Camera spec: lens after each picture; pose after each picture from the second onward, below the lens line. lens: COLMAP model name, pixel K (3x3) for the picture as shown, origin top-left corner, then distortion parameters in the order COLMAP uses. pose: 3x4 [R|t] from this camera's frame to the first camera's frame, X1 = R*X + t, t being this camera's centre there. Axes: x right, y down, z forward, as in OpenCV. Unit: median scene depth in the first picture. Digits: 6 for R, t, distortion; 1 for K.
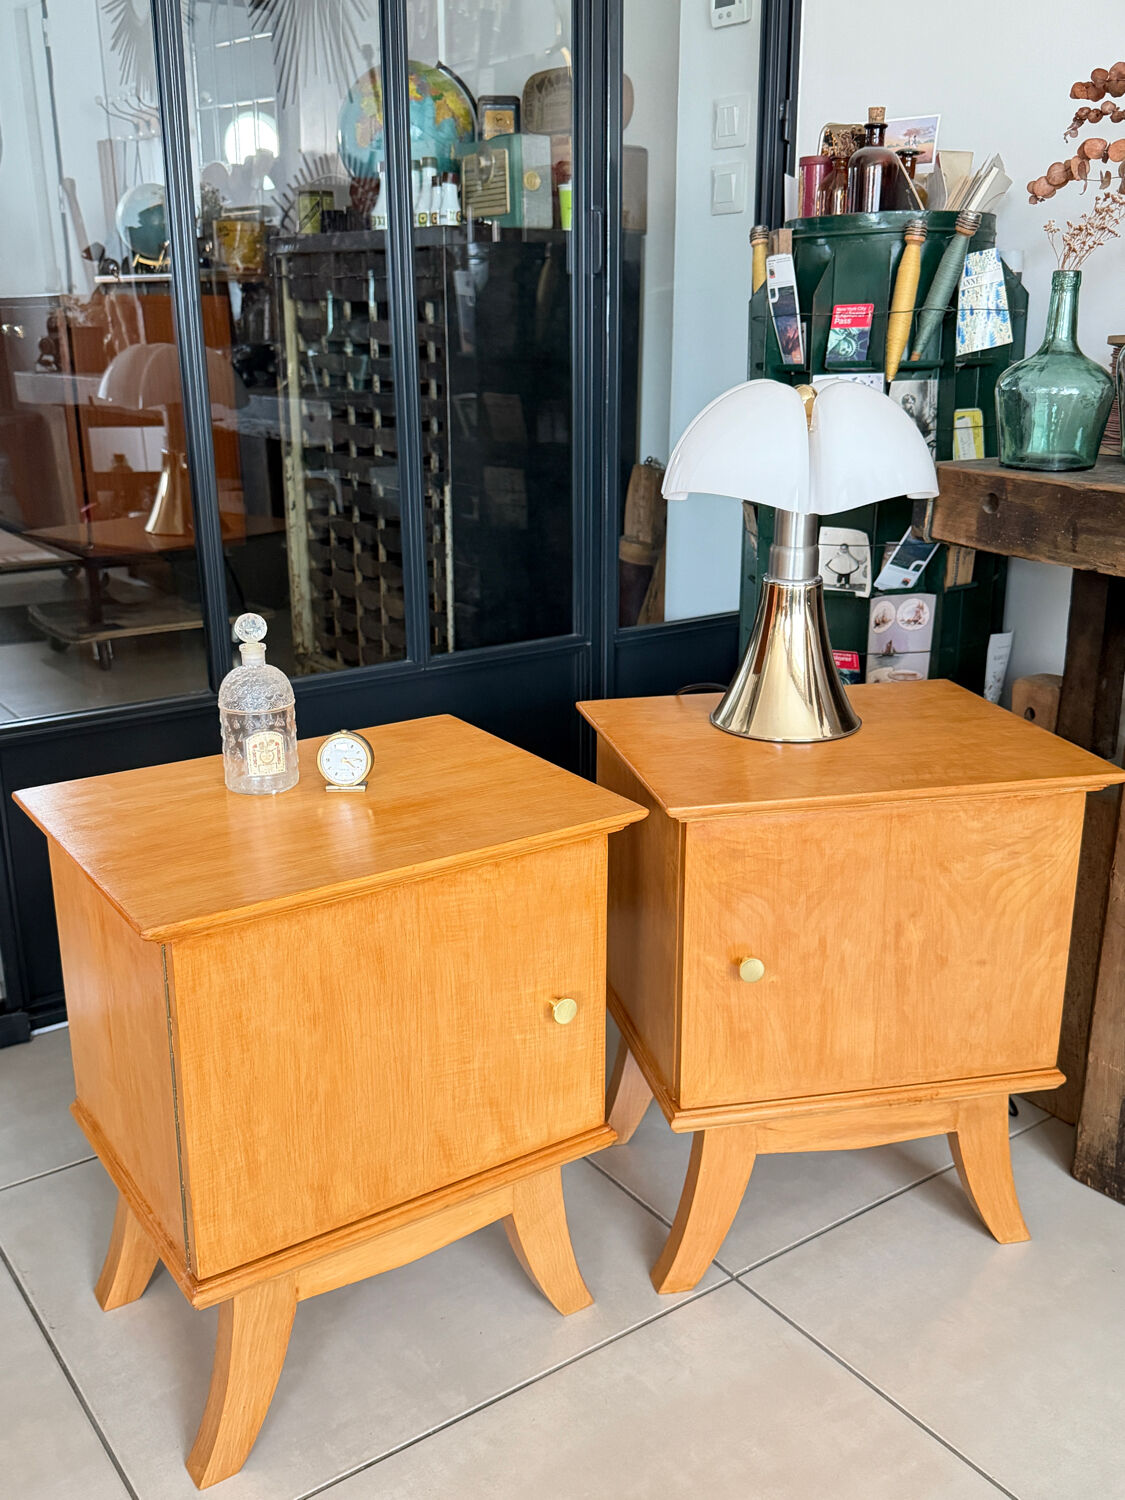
lens RADIAL K [[1436.4, 0, 572.3], [0, 1436.4, 765.5], [0, 0, 1]] dist [0.128190, -0.272173]
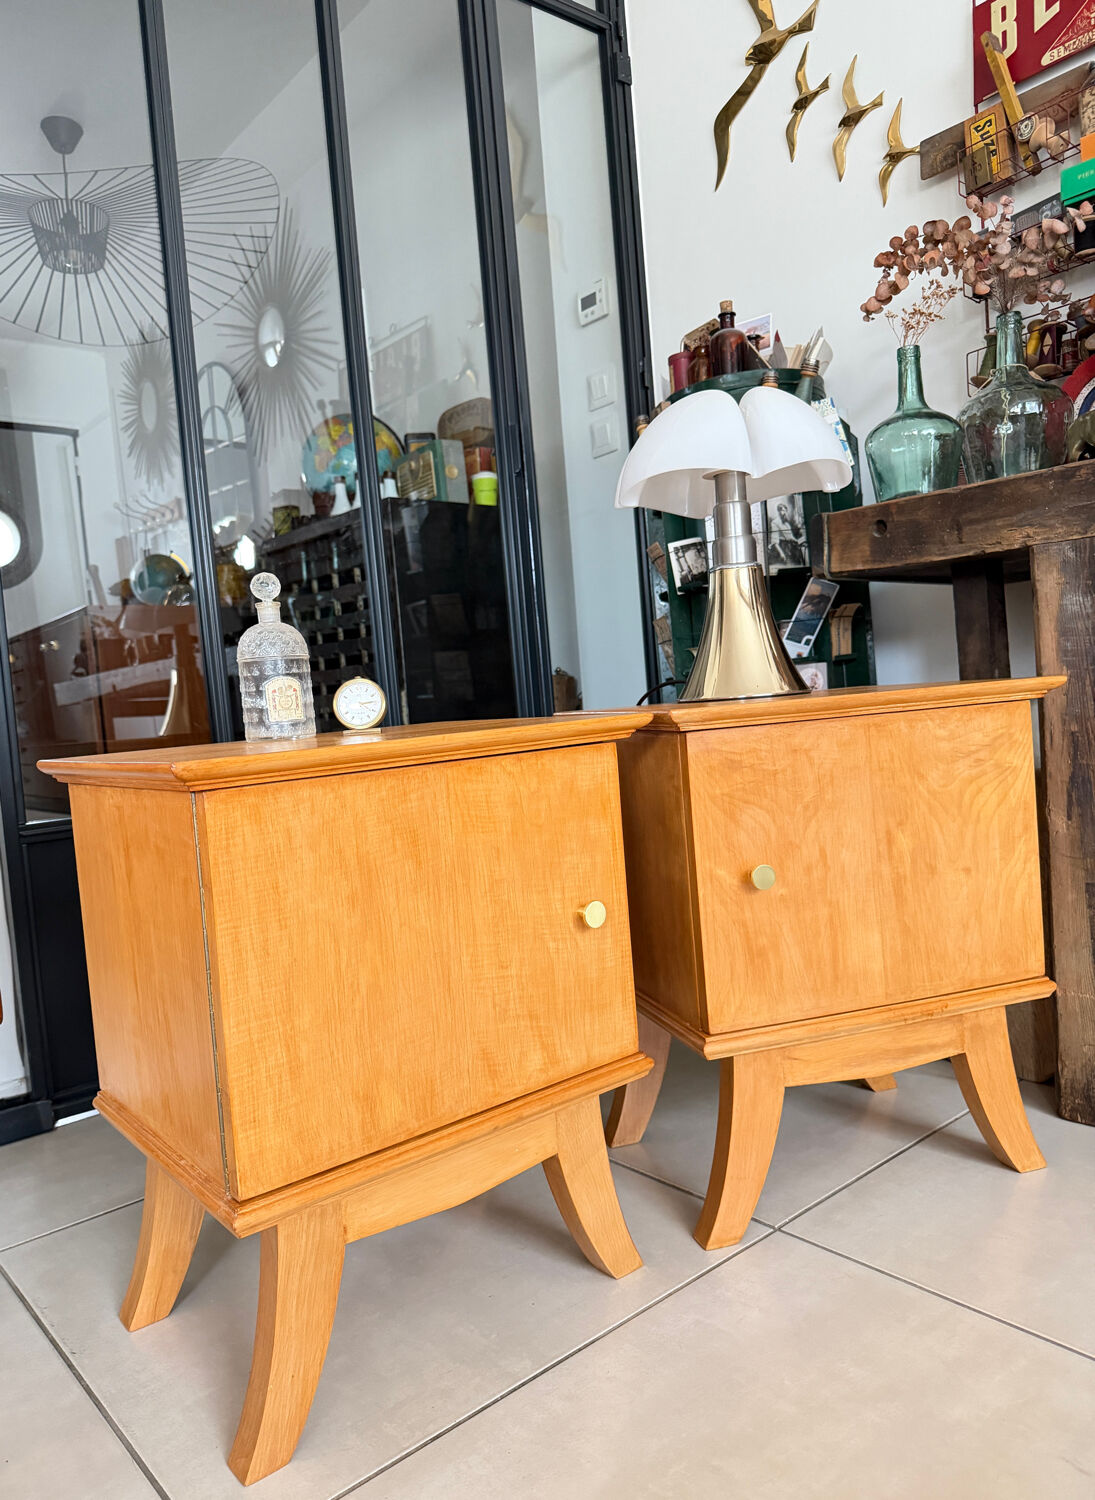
lens RADIAL K [[1072.9, 0, 538.4], [0, 1072.9, 756.6], [0, 0, 1]] dist [0.045721, -0.071876]
pose [[0.994178, -0.083585, 0.068001, -0.074405], [0.098202, 0.962598, -0.252512, 0.215081], [-0.044352, 0.257719, 0.965201, 0.215909]]
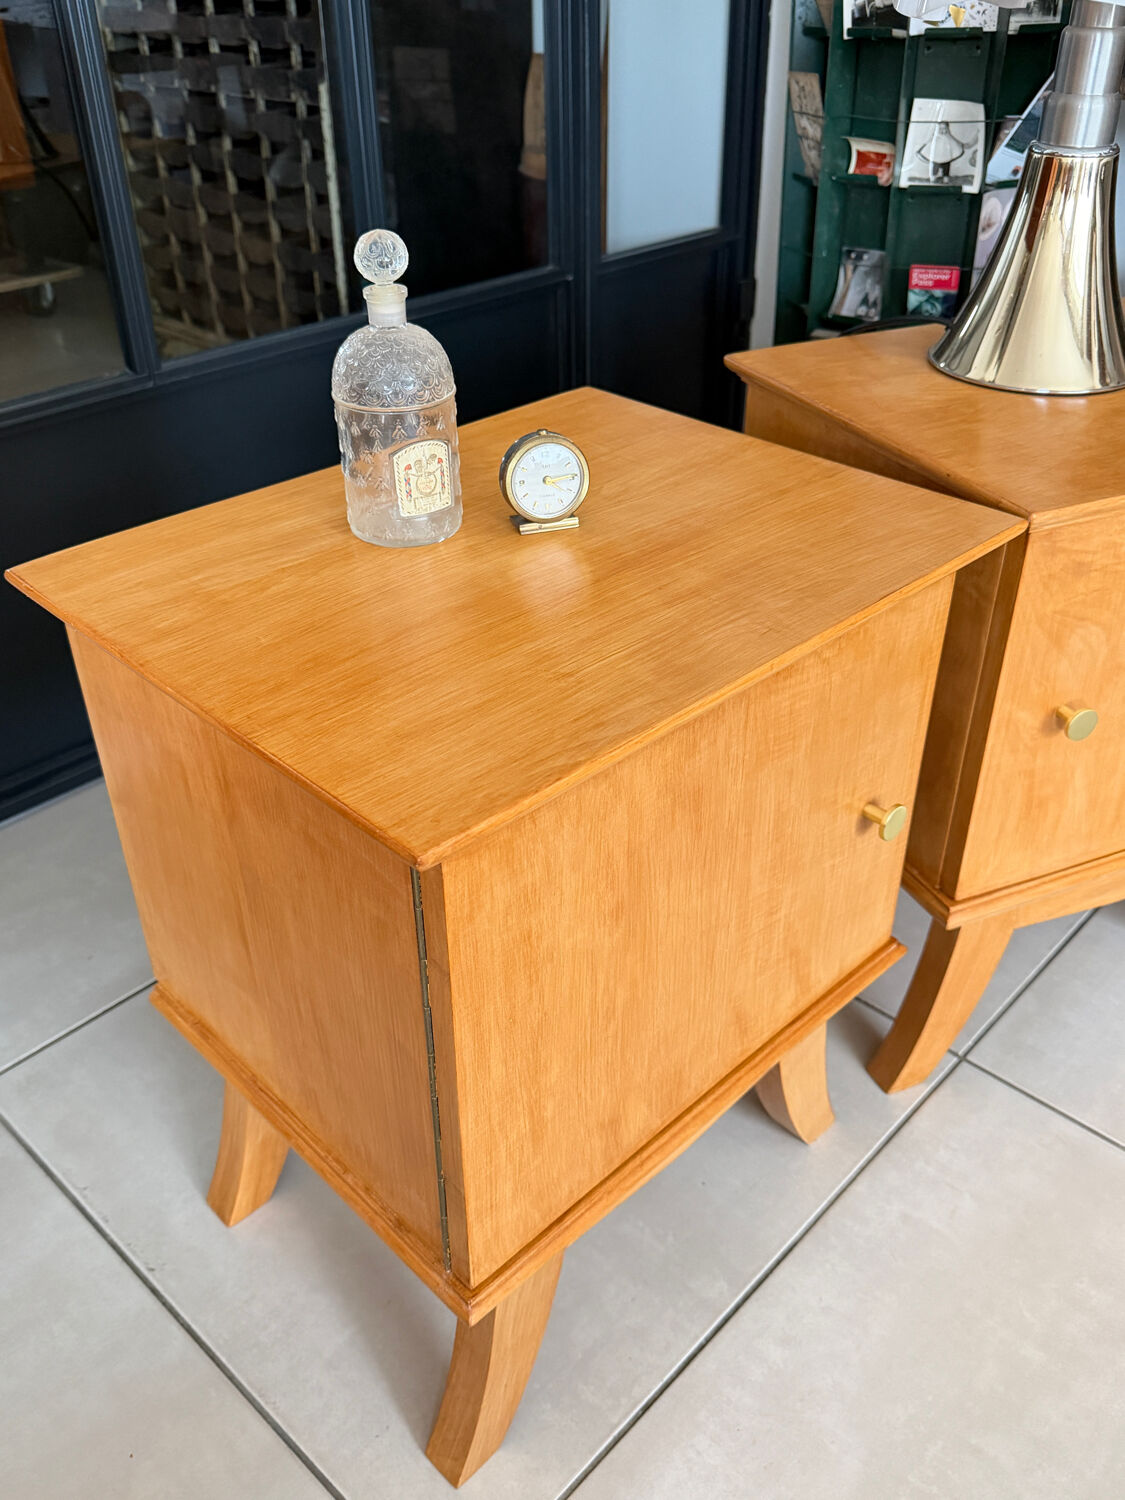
lens RADIAL K [[1279.7, 0, 544.3], [0, 1279.7, 787.2], [0, 0, 1]] dist [-0.004651, -0.017578]
pose [[0.983356, -0.113331, 0.142009, -0.219391], [0.068025, 0.954415, 0.290628, -0.032640], [-0.168472, -0.276131, 0.946239, 0.379644]]
